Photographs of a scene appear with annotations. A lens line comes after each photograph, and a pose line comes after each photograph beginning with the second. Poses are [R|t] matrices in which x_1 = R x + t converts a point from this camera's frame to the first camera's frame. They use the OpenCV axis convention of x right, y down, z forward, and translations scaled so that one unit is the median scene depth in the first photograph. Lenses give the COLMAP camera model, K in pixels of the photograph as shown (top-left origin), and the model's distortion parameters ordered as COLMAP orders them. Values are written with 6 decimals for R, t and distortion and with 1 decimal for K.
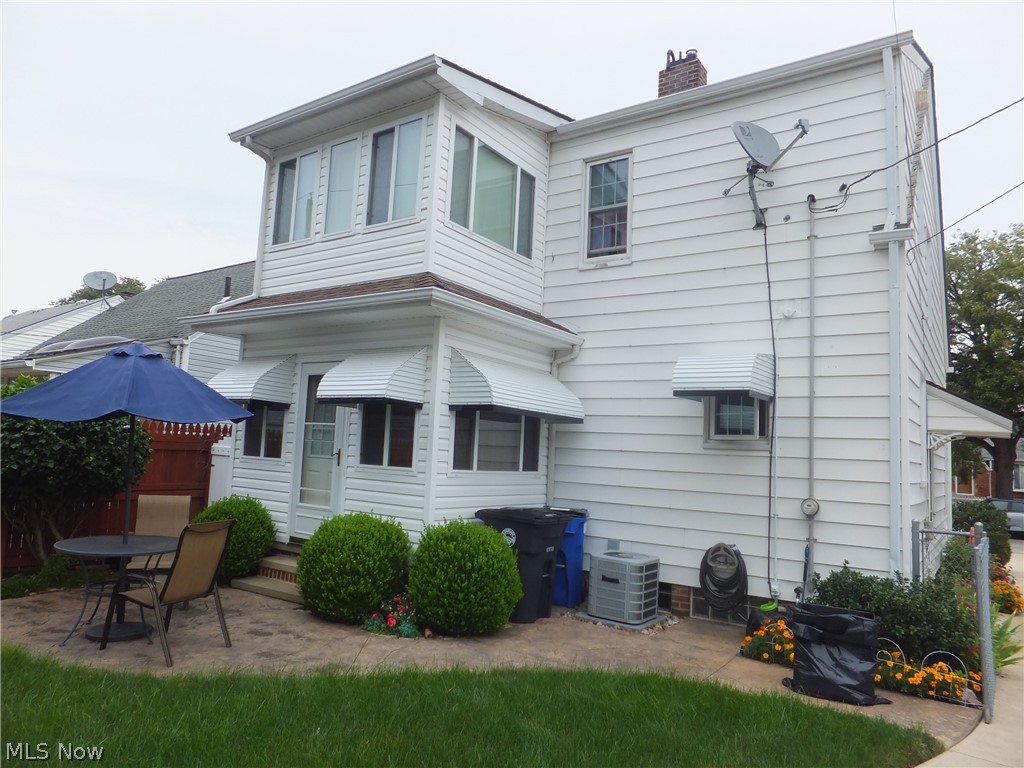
lens RADIAL K [[679.8, 0, 510.6], [0, 679.8, 390.0], [0, 0, 1]] dist [-0.044971, 0.033694]
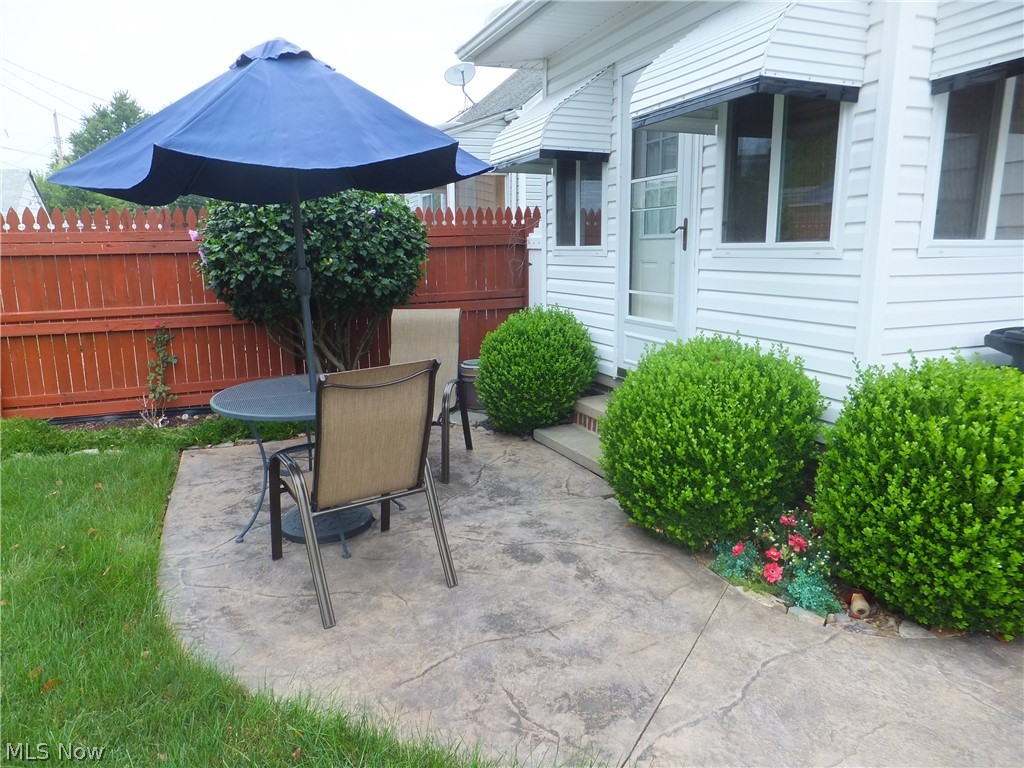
lens RADIAL K [[679.8, 0, 482.8], [0, 679.8, 401.1], [0, 0, 1]] dist [-0.044971, 0.033694]
pose [[0.816236, 0.061339, -0.574453, -0.073190], [0.114816, 0.957289, 0.265359, 0.075694], [0.566194, -0.282552, 0.774331, 0.514313]]
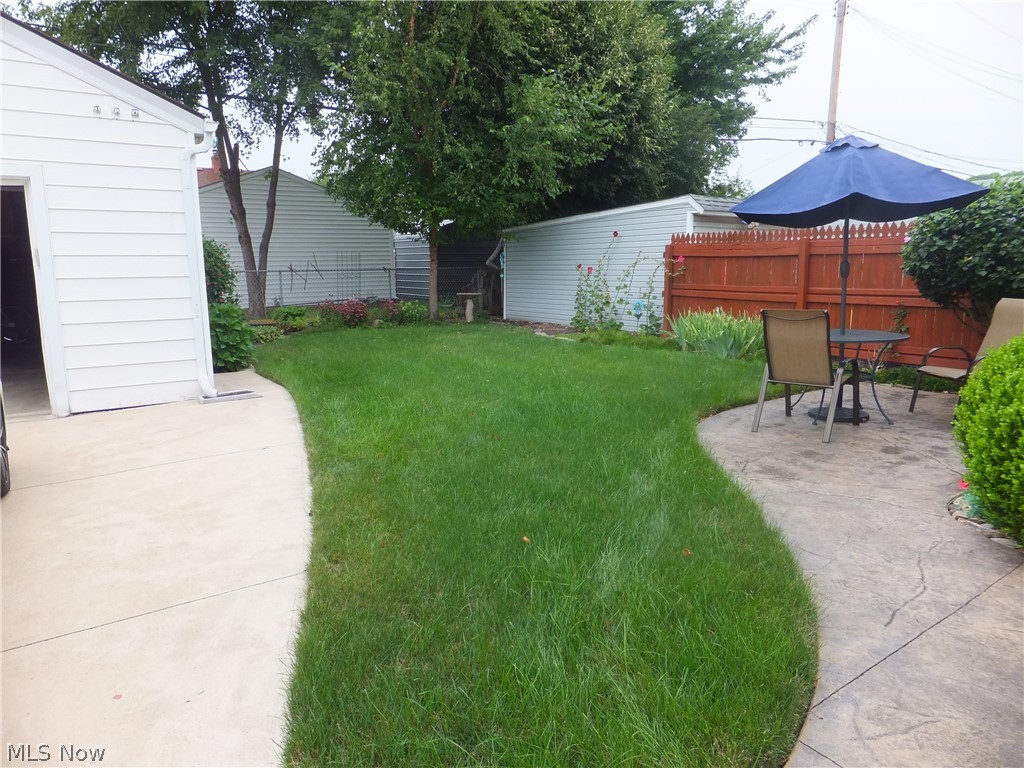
lens RADIAL K [[679.8, 0, 510.9], [0, 679.8, 384.3], [0, 0, 1]] dist [-0.044971, 0.033694]
pose [[-0.356579, 0.116318, -0.926996, 0.515562], [0.086937, 0.992045, 0.091039, 0.141252], [0.930211, -0.048128, -0.363855, 0.768418]]
